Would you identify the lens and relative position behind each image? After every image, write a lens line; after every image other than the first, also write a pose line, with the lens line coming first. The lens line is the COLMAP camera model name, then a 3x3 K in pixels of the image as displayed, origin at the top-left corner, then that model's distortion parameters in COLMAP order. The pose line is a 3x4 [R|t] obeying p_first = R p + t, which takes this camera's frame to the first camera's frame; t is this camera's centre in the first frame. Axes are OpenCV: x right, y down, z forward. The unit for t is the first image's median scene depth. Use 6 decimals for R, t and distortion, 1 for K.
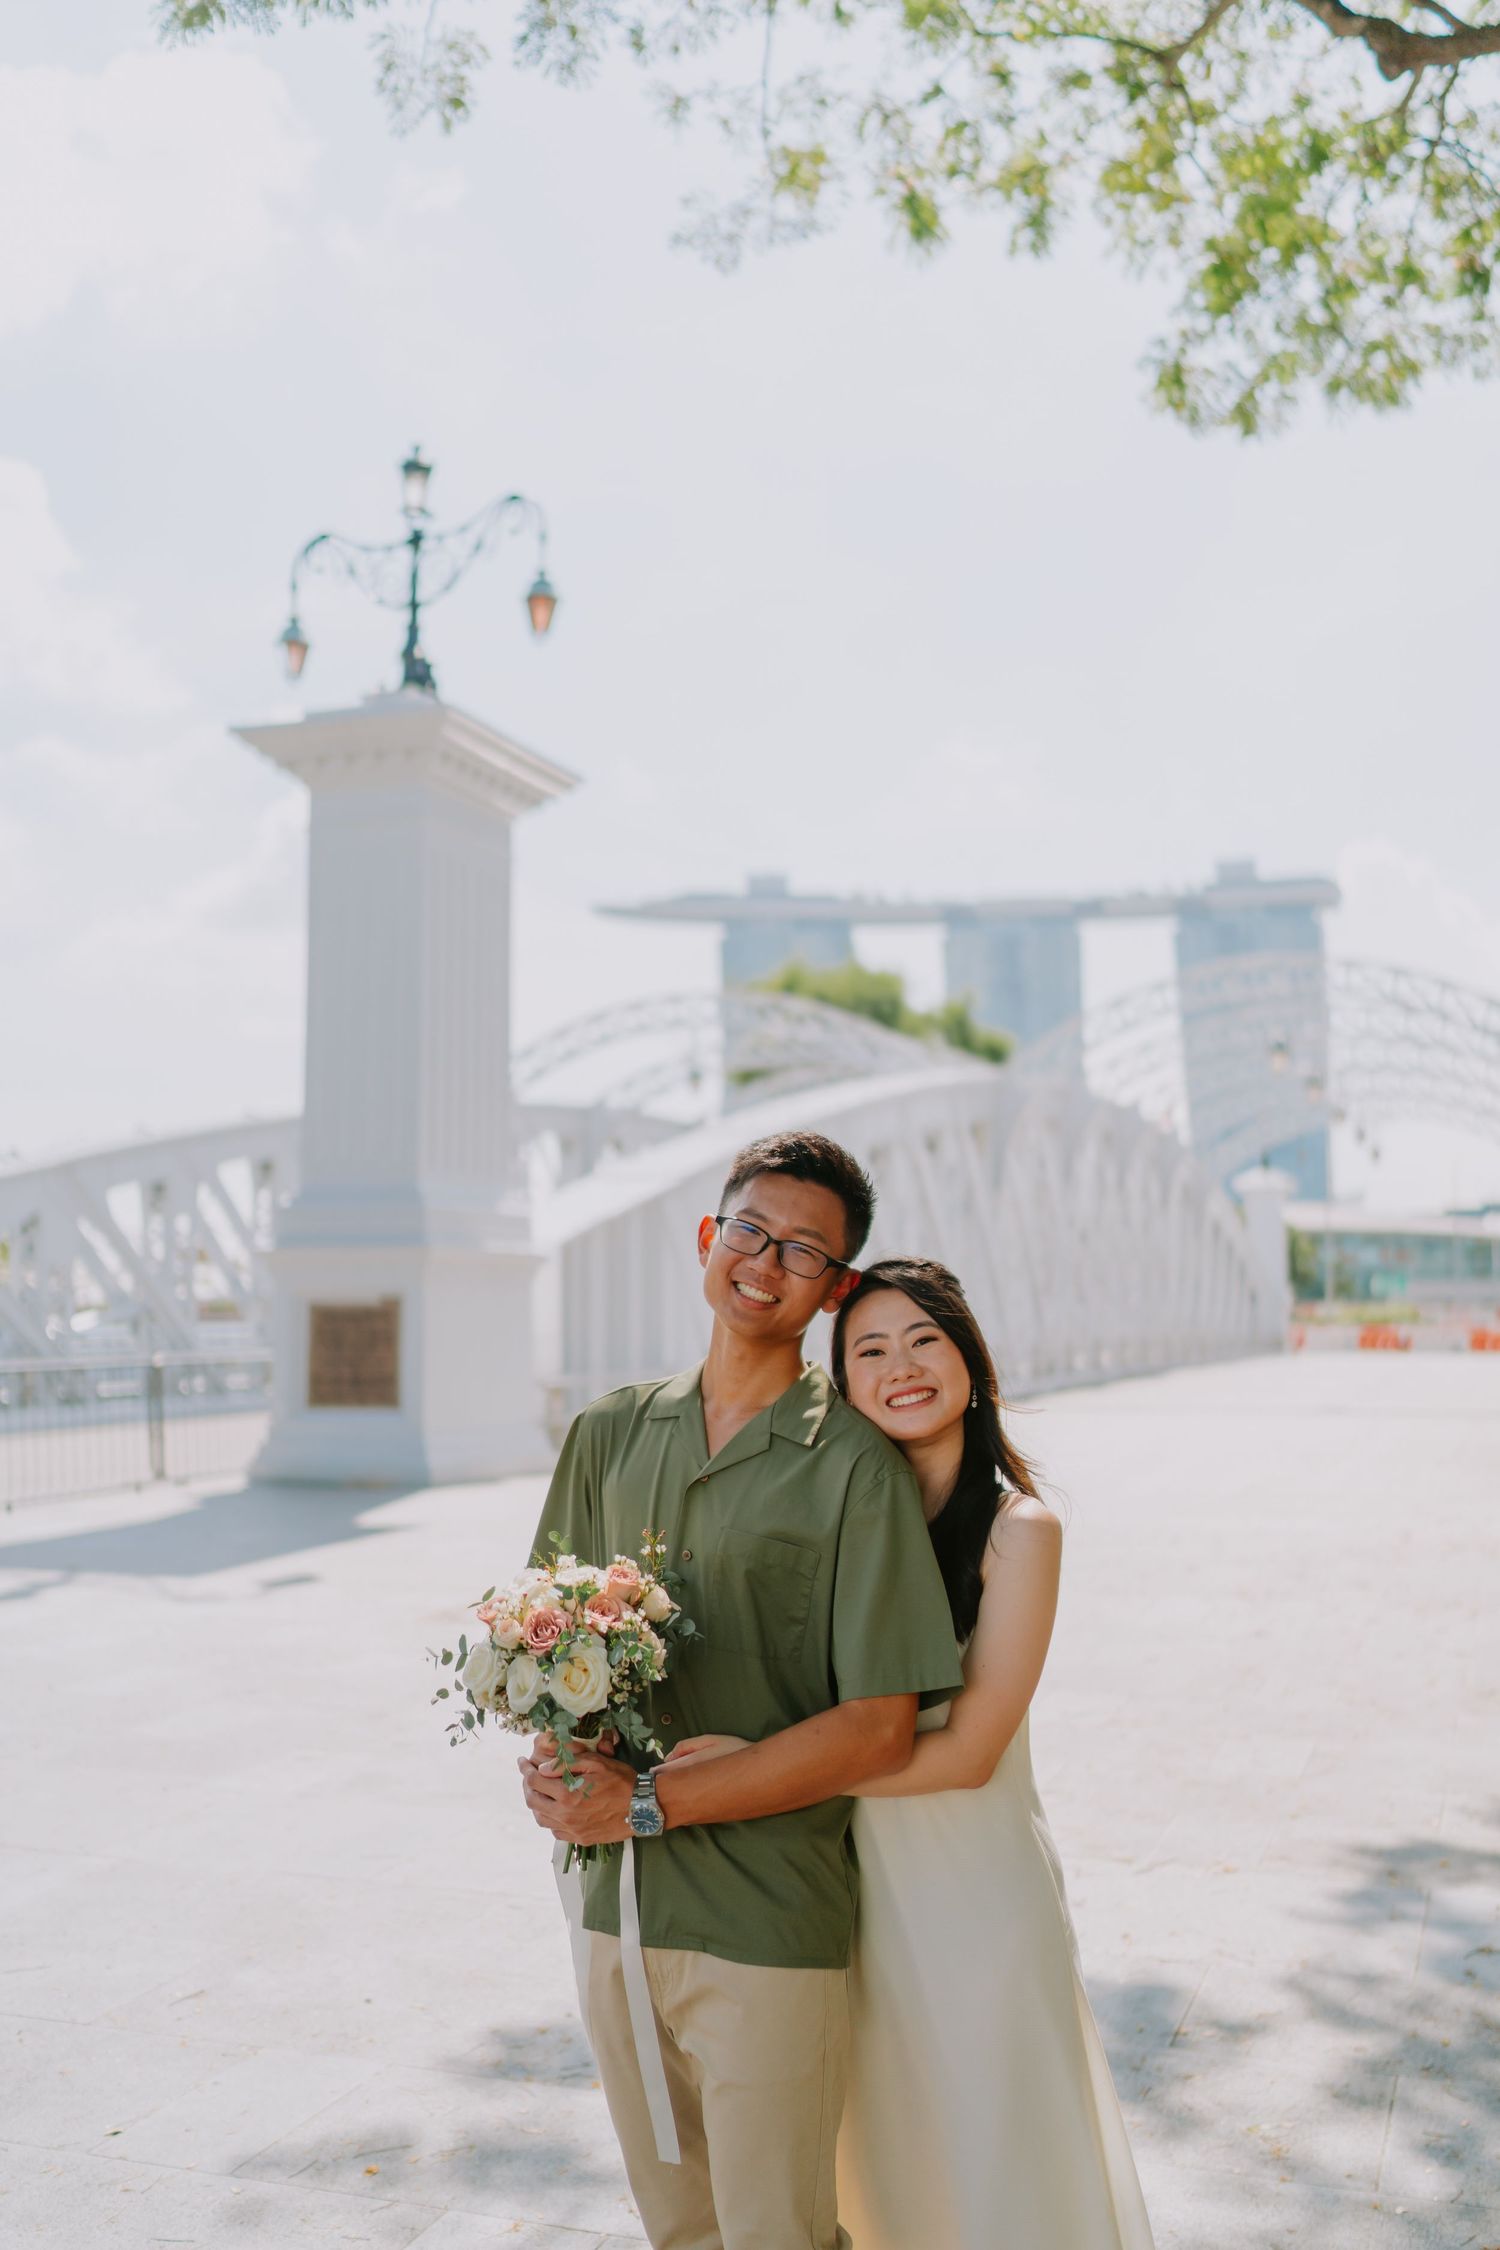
lens RADIAL K [[2164.5, 0, 754.0], [0, 2164.5, 1192.9], [0, 0, 1]] dist [0.000078, -0.337525]
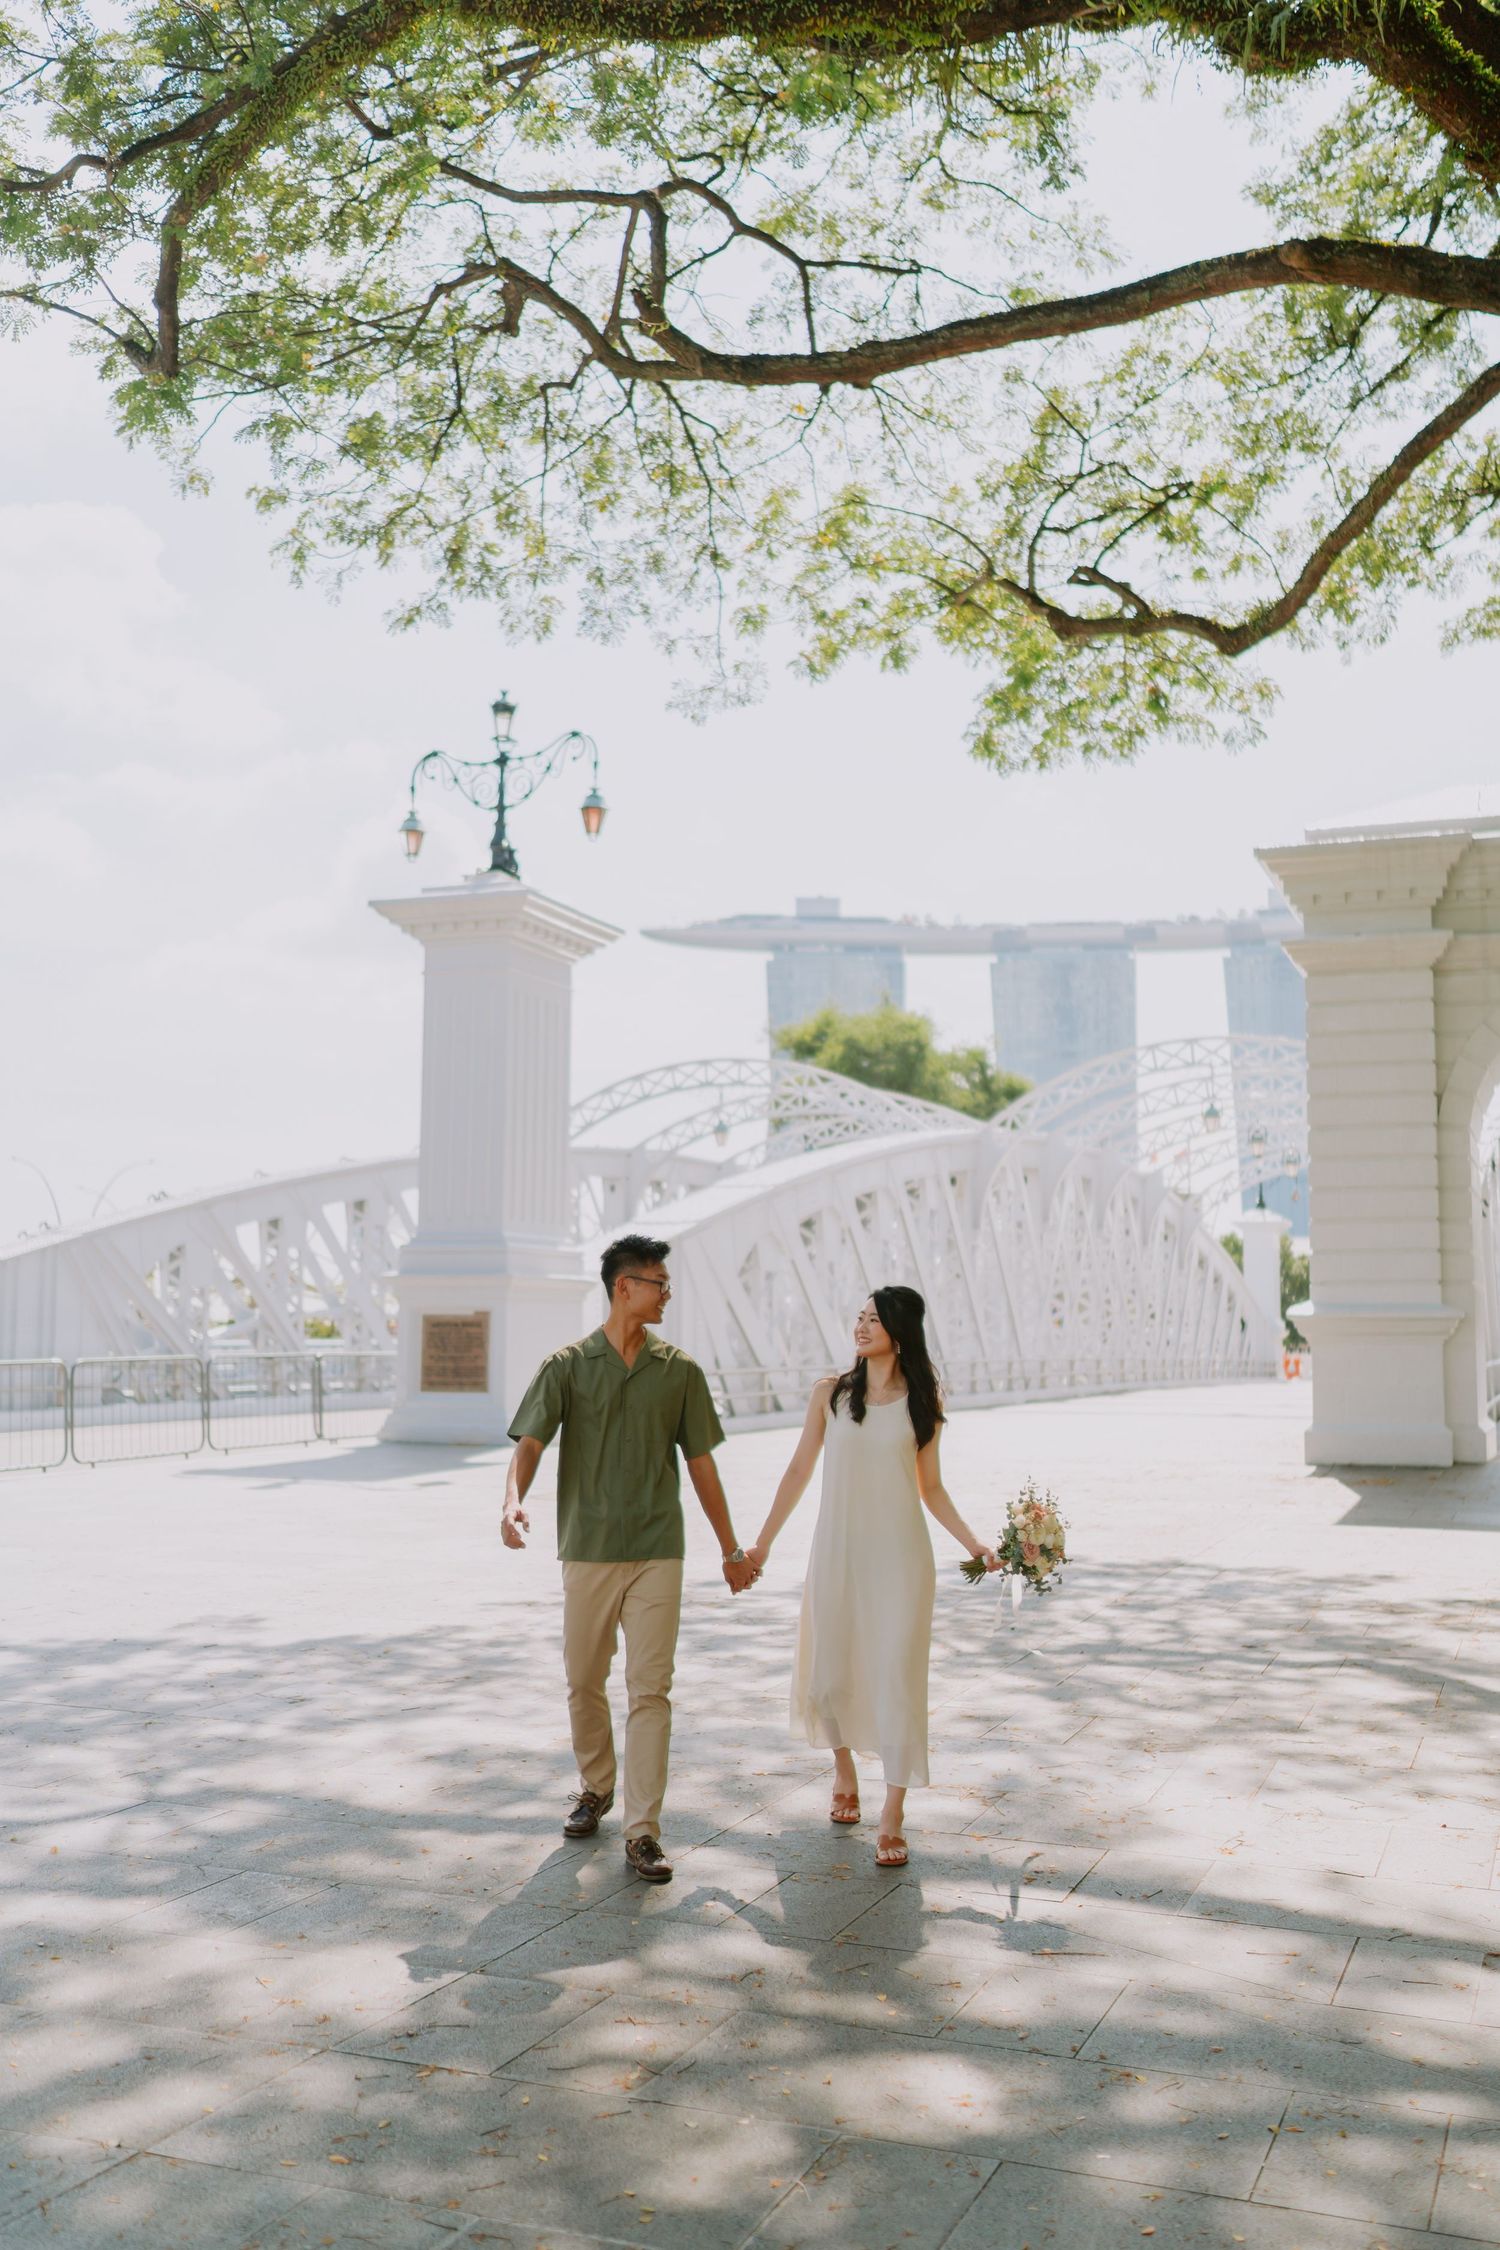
lens RADIAL K [[2178.9, 0, 723.8], [0, 2178.9, 1110.7], [0, 0, 1]] dist [-0.011905, -0.016750]
pose [[0.999311, 0.006236, -0.036590, 0.035901], [-0.008046, 0.998740, -0.049527, -0.012147], [0.036235, 0.049787, 0.998102, -0.370500]]
